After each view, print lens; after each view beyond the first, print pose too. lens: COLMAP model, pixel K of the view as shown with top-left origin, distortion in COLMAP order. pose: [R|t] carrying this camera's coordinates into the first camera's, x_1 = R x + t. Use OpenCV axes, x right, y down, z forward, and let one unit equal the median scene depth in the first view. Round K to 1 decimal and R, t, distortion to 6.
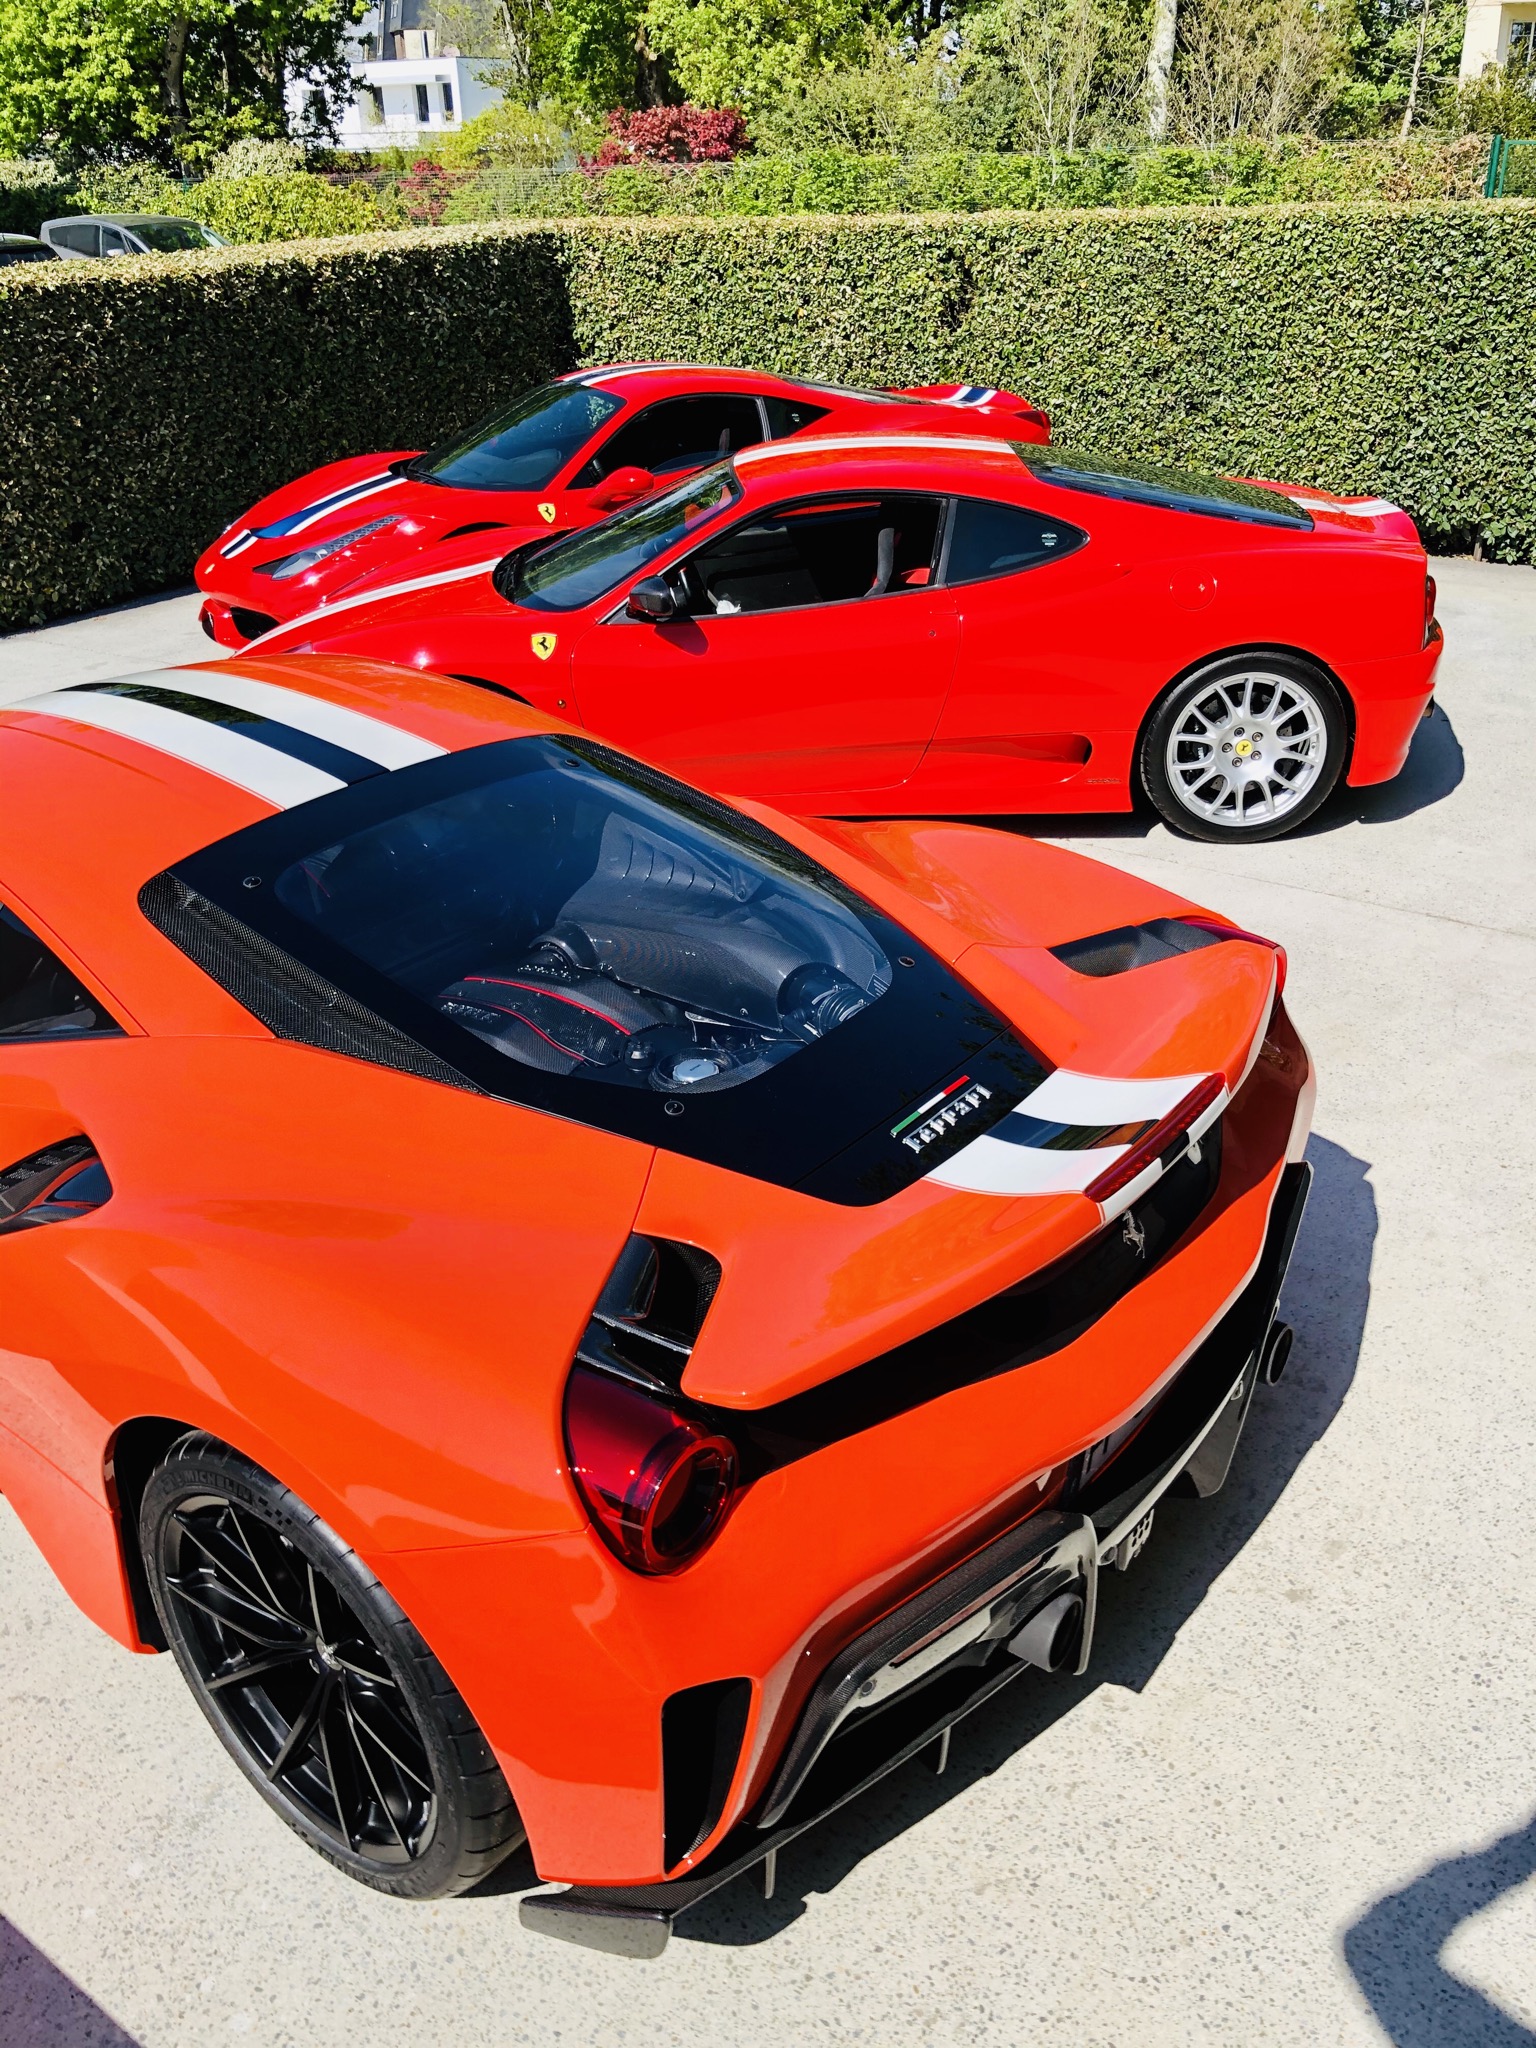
lens RADIAL K [[1664.1, 0, 783.7], [0, 1664.1, 996.0], [0, 0, 1]] dist [0.033052, -0.030191]
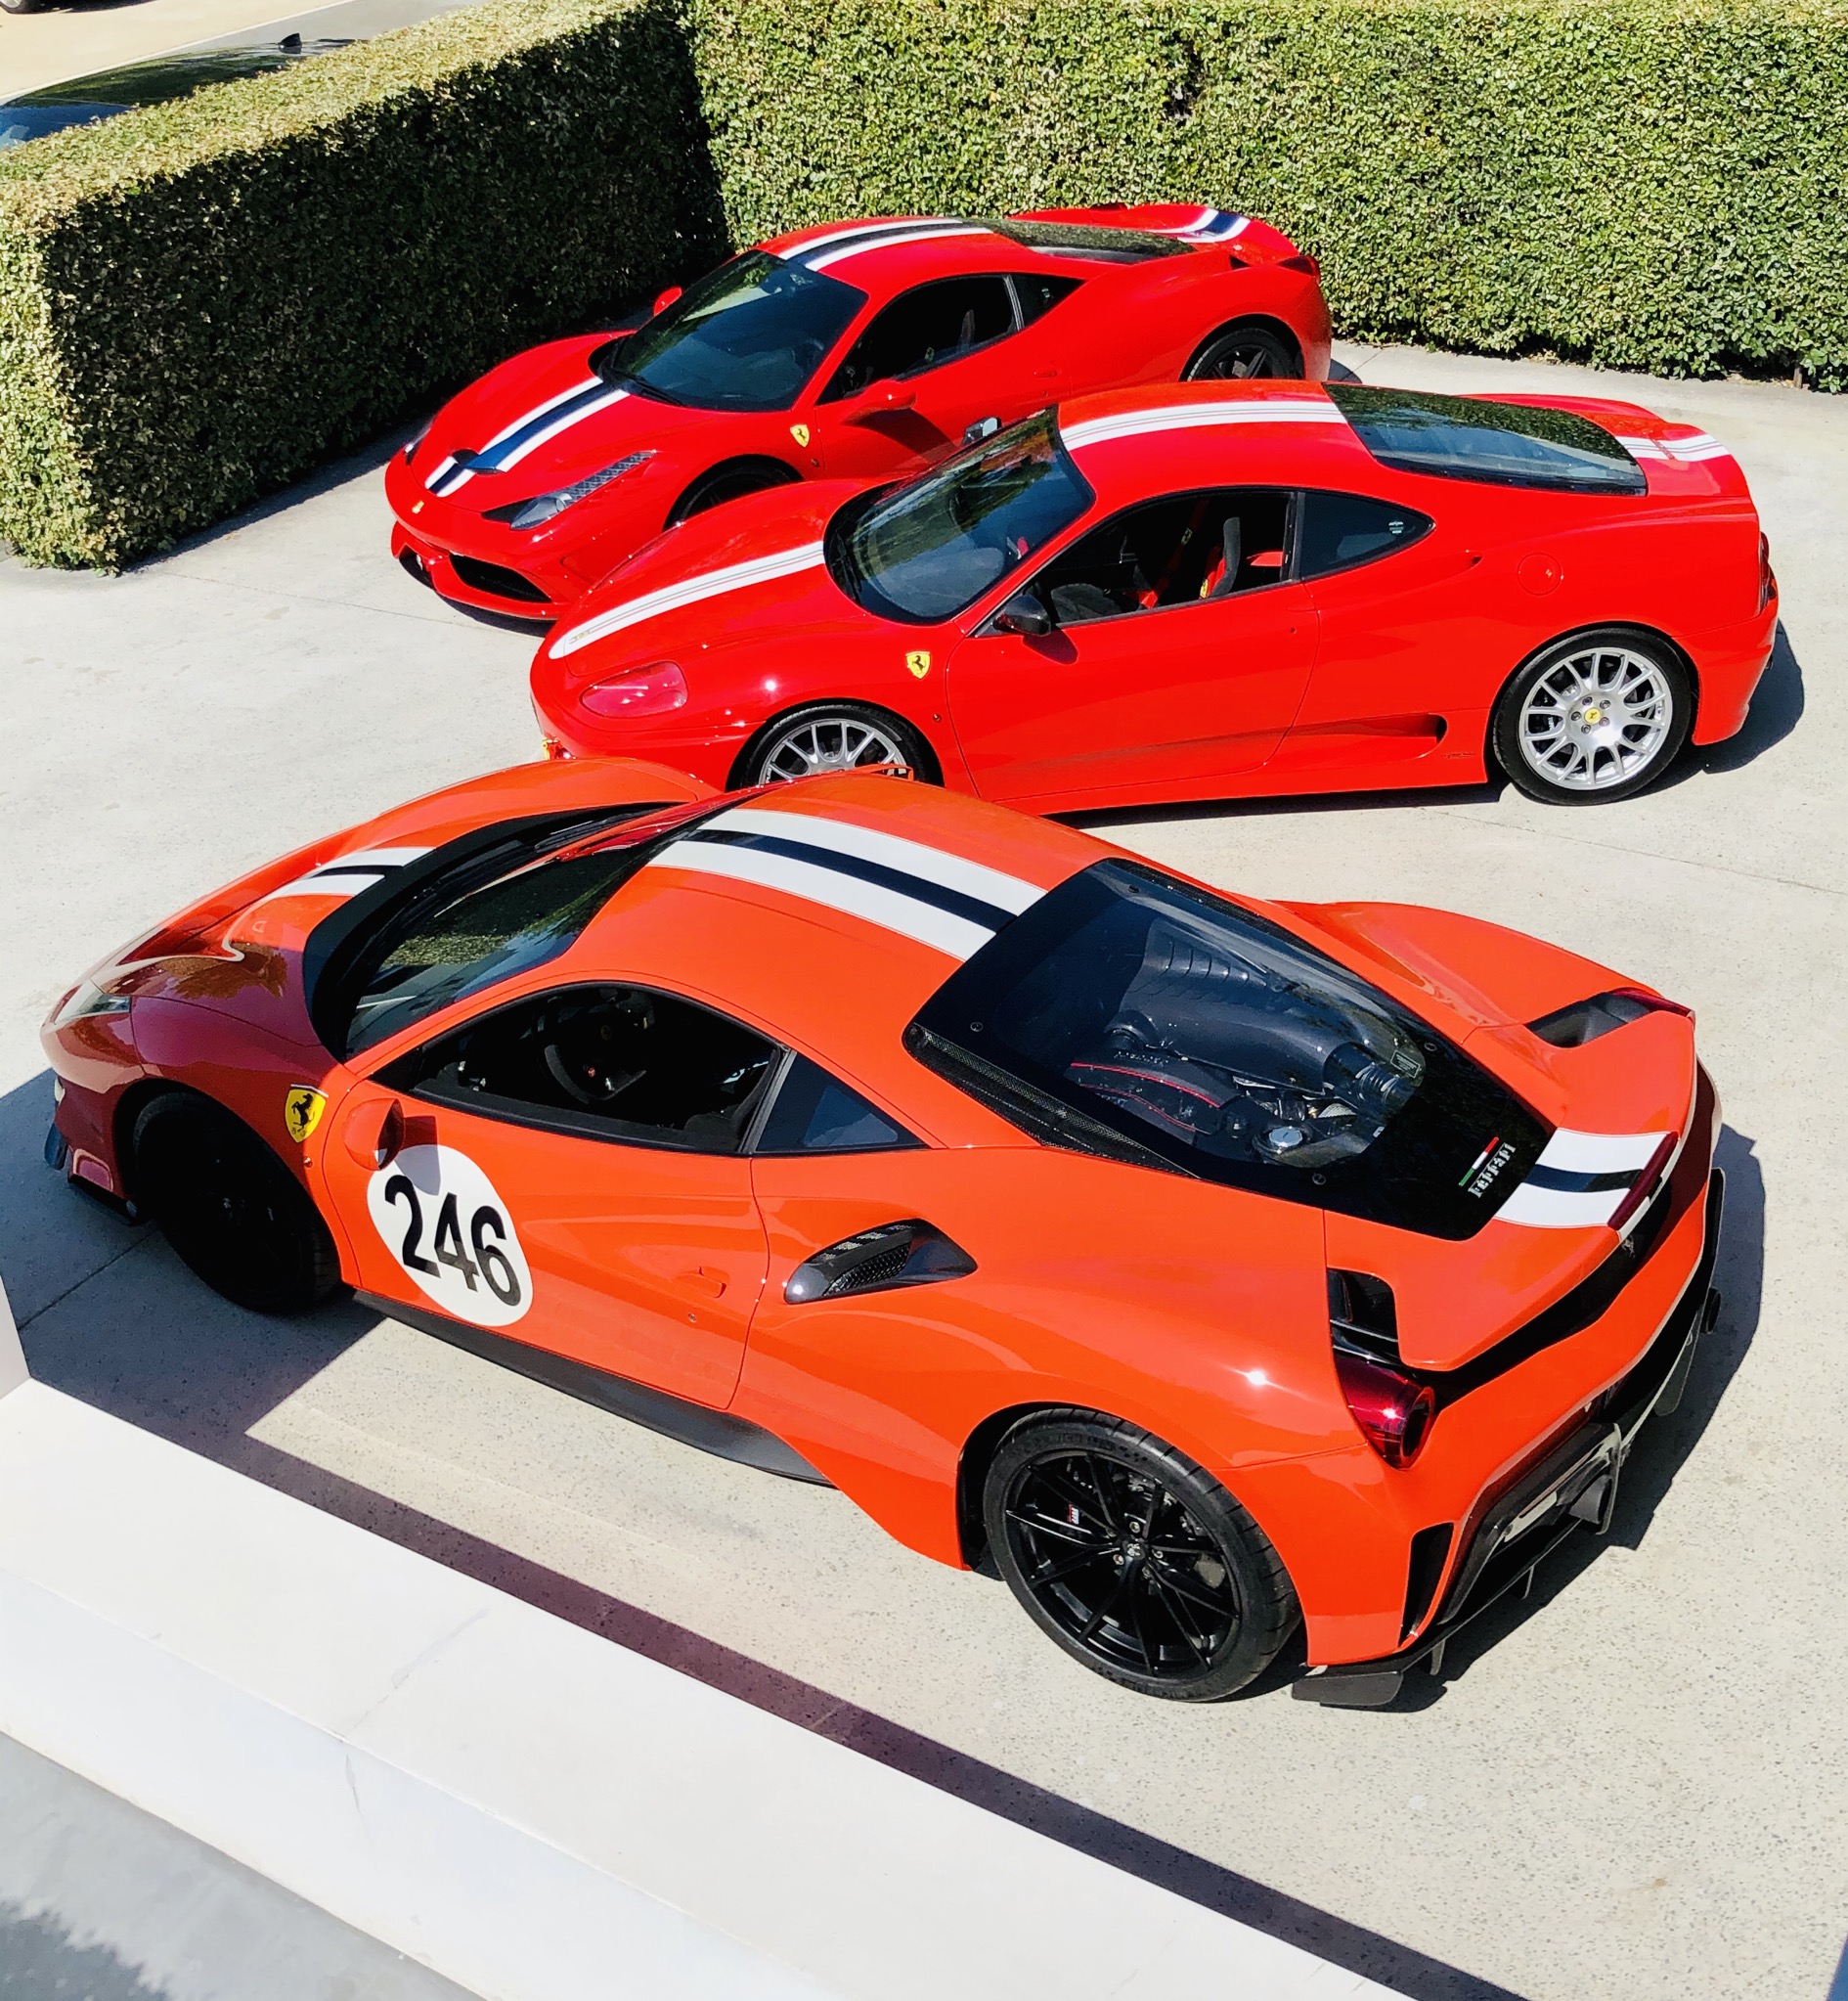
lens RADIAL K [[2468.3, 0, 963.1], [0, 2468.3, 845.9], [0, 0, 1]] dist [0.019624, 0.000000]
pose [[0.996457, -0.058445, 0.060482, -0.119714], [0.057334, 0.998156, 0.019944, -0.070402], [-0.061536, -0.016406, 0.997970, -0.285468]]
